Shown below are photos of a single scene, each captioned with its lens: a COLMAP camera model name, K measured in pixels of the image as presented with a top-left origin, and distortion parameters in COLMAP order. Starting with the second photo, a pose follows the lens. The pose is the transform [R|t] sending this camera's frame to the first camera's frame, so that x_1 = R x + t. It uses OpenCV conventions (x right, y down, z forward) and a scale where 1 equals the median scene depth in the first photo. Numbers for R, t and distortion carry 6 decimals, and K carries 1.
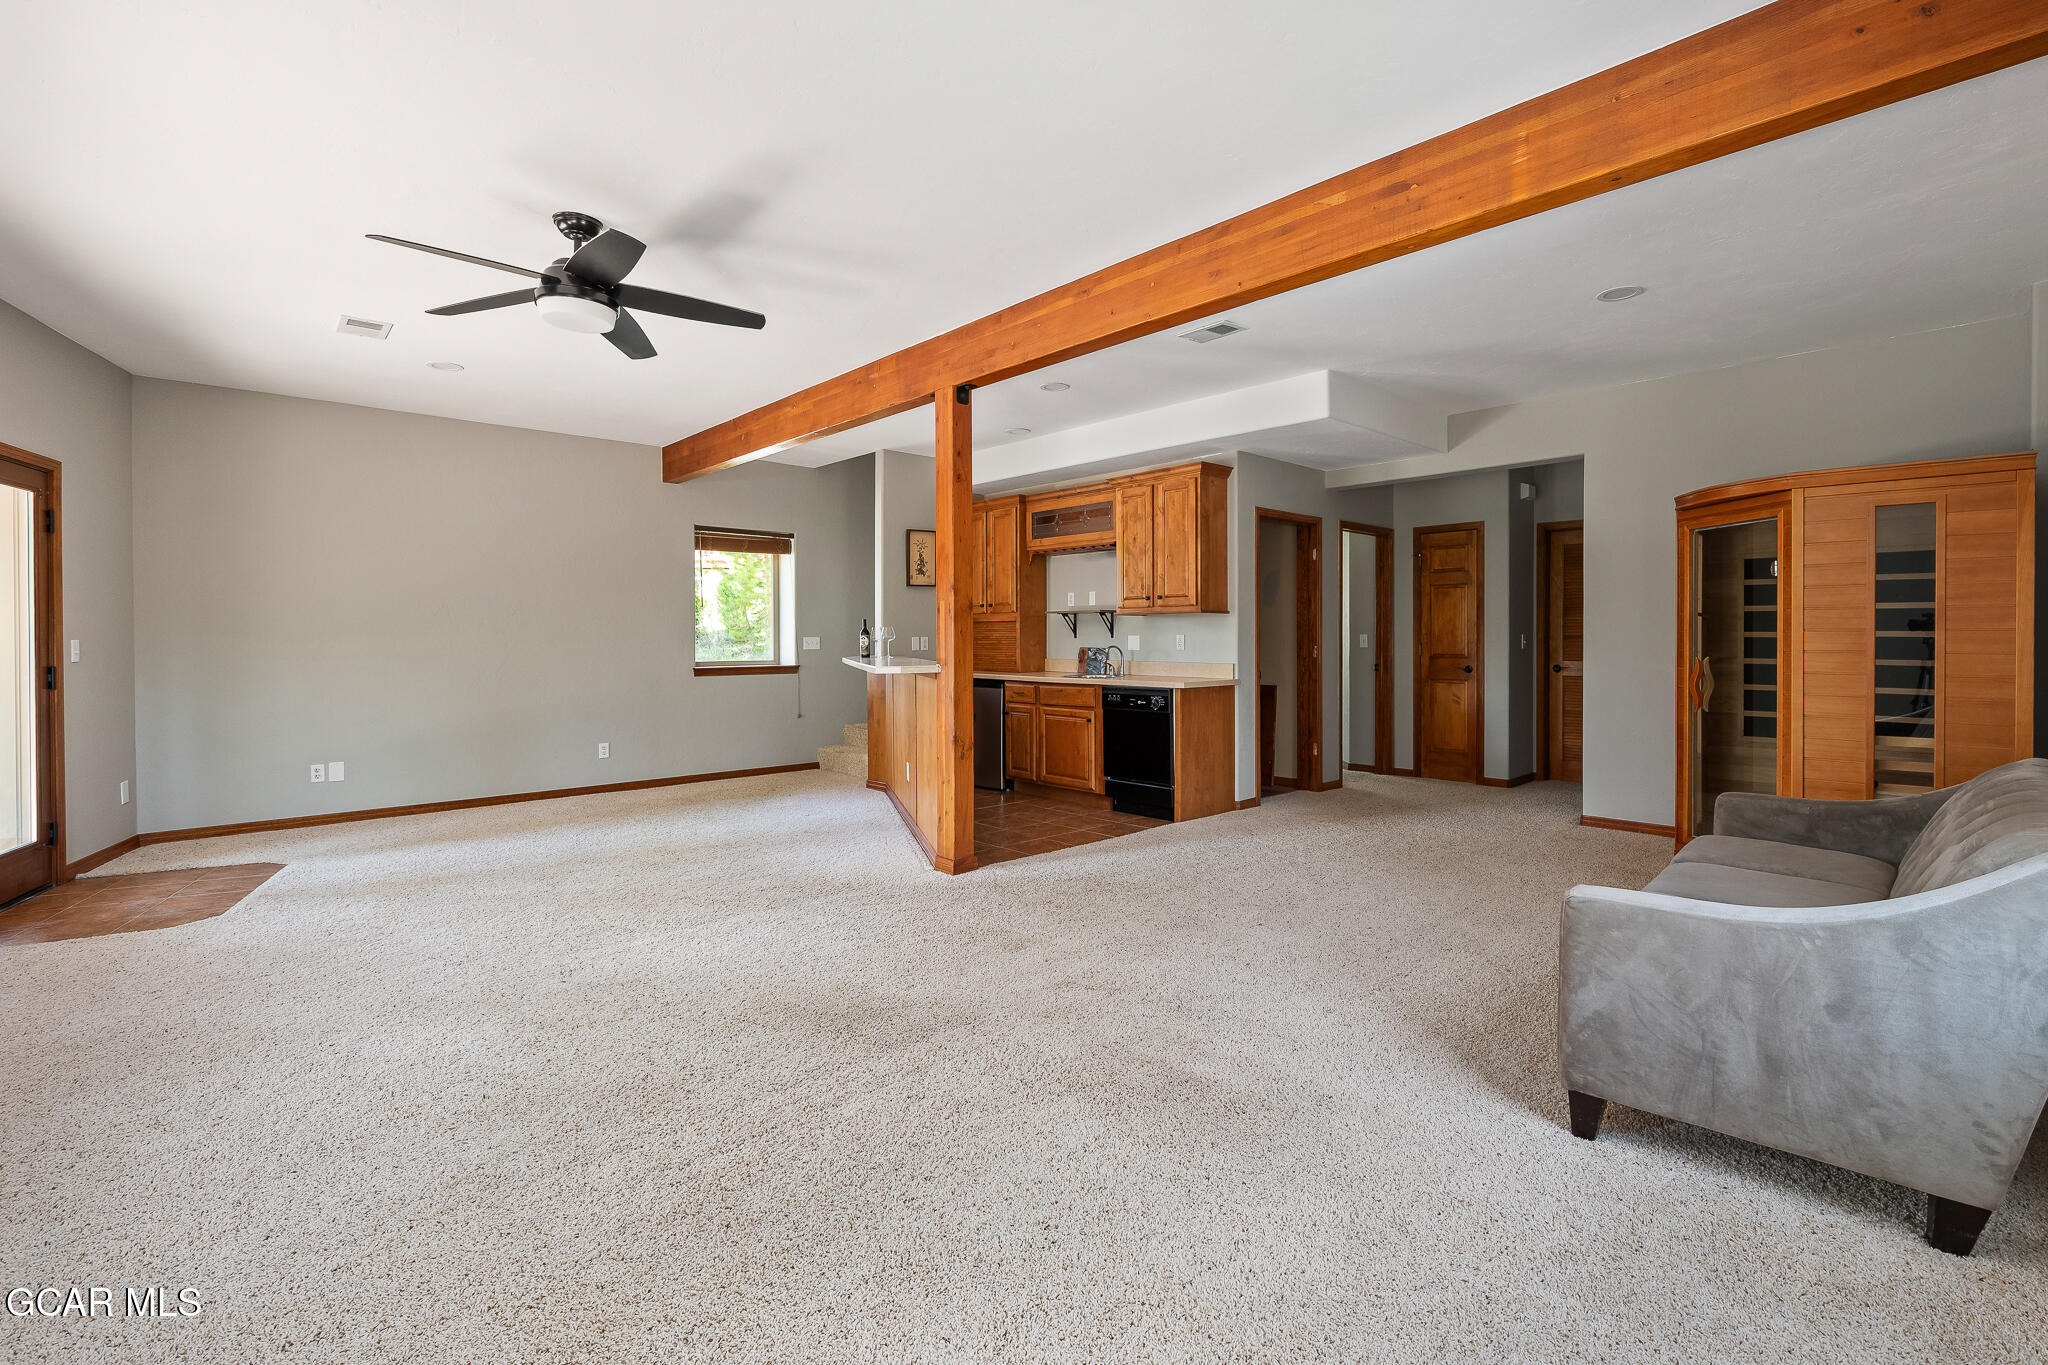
lens RADIAL K [[885.7, 0, 1053.4], [0, 885.7, 644.6], [0, 0, 1]] dist [-0.000183, -0.000303]
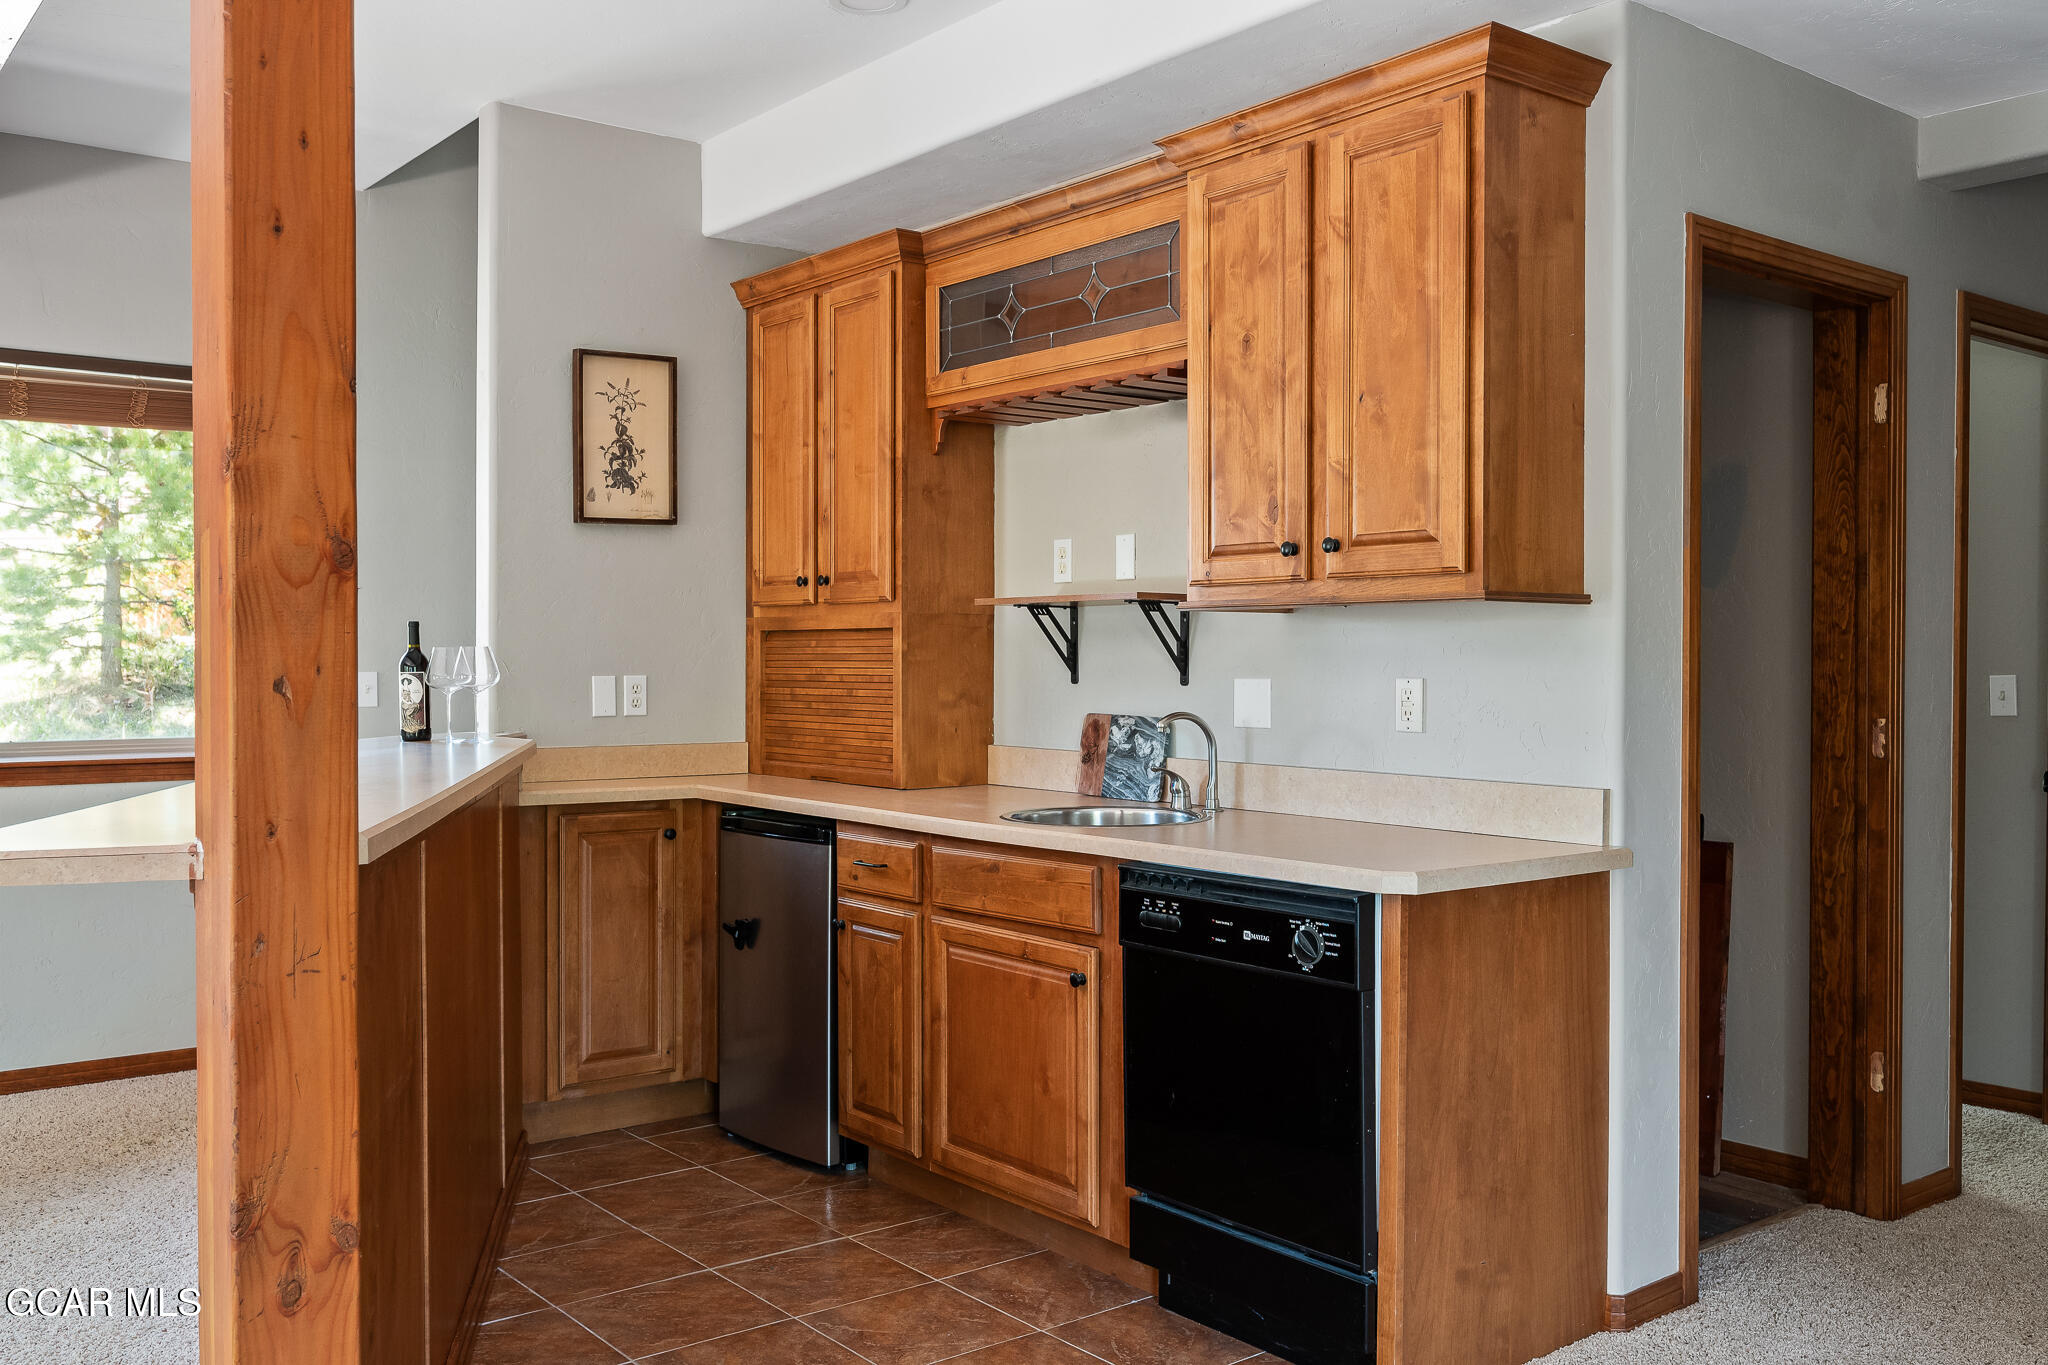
lens RADIAL K [[1740.5, 0, 1024.0], [0, 1740.5, 682.5], [0, 0, 1]] dist [-0.002628, -0.000044]
pose [[0.996272, 0.005982, -0.086057, 0.070862], [-0.005523, 0.999969, 0.005575, -0.012971], [0.086087, -0.005079, 0.996275, 0.448529]]
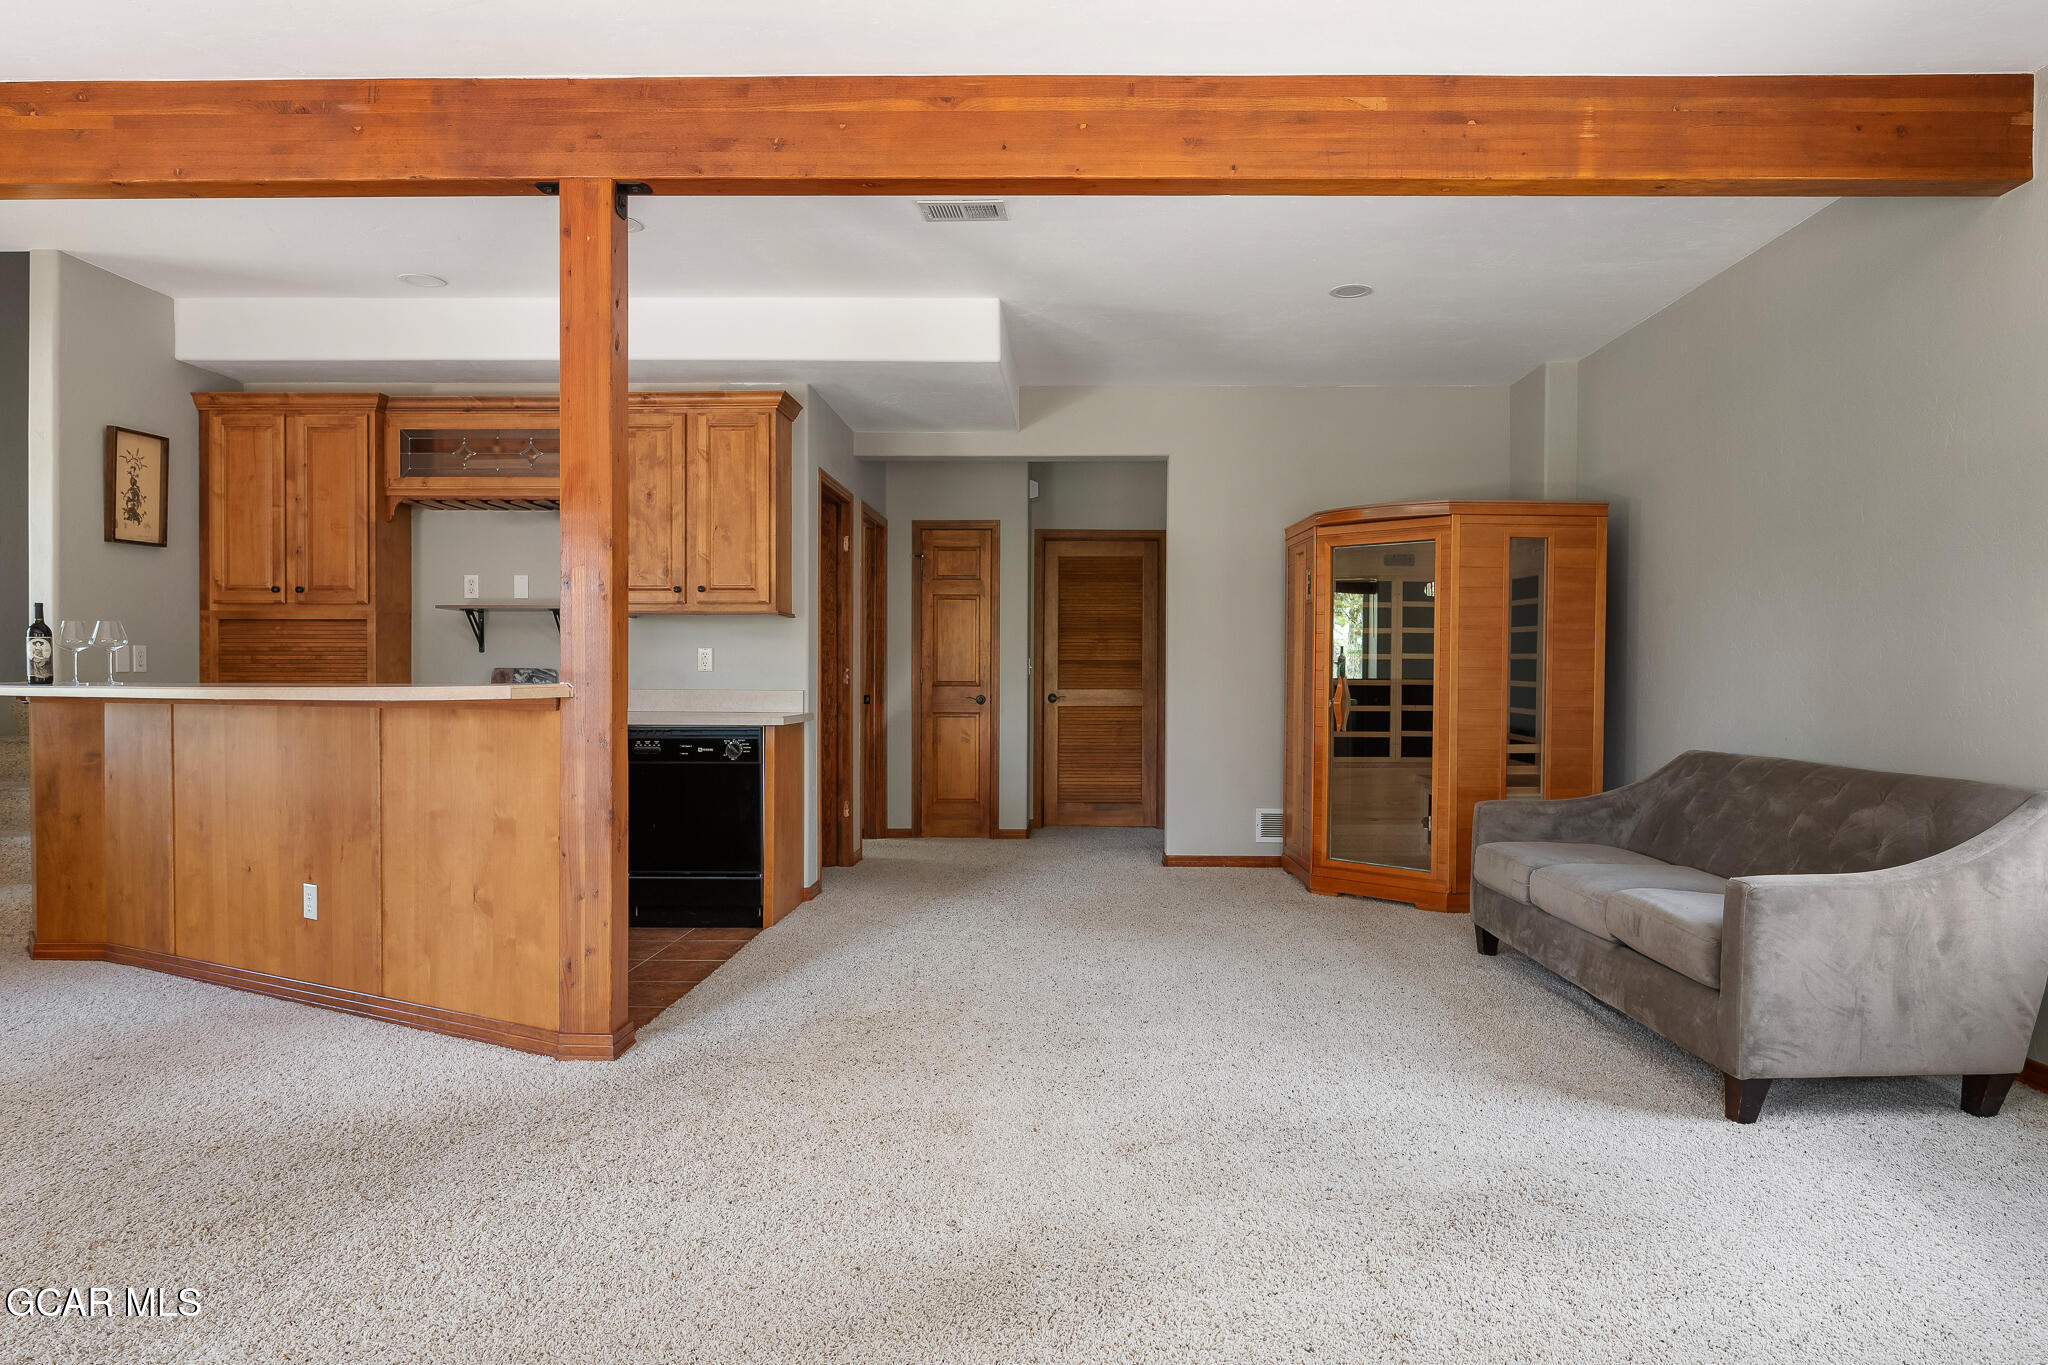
lens RADIAL K [[1202.8, 0, 1030.7], [0, 1202.8, 695.4], [0, 0, 1]] dist [-0.002638, 0.000169]
pose [[0.716075, -0.005419, 0.698002, -0.322856], [-0.000621, 0.999965, 0.008400, 0.017168], [-0.698023, -0.006449, 0.716047, 0.197093]]
